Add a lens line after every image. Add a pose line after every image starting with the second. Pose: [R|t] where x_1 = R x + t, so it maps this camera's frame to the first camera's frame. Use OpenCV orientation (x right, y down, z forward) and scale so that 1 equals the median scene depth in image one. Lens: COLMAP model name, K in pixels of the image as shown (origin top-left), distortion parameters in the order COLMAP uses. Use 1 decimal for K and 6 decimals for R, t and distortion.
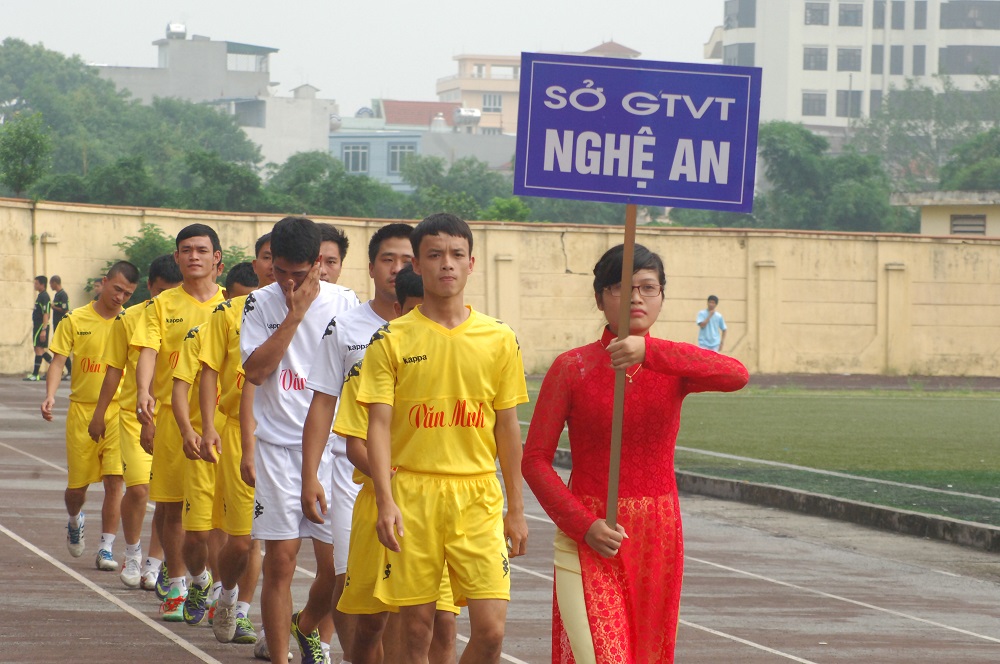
lens RADIAL K [[4505.5, 0, 500.1], [0, 4505.5, 332.0], [0, 0, 1]] dist [1.274694, 0.000000]
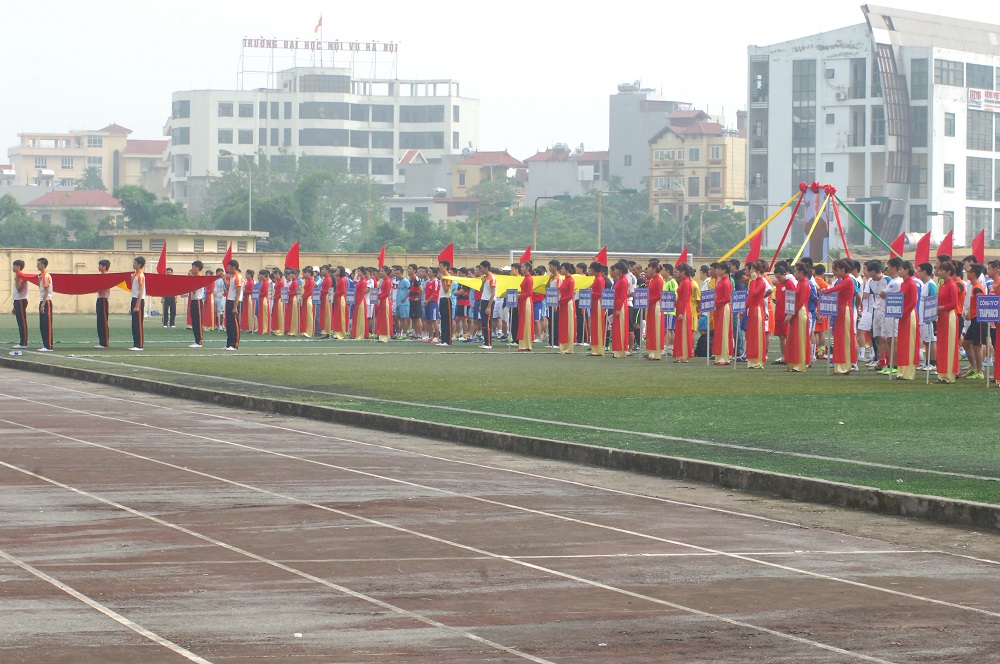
lens RADIAL K [[3027.1, 0, 500.0], [0, 3027.1, 331.8], [0, 0, 1]] dist [-0.110874, 0.000000]
pose [[0.991056, -0.020366, 0.131885, 0.021317], [0.019103, 0.999759, 0.010838, 0.001475], [-0.132073, -0.008222, 0.991206, -0.112717]]
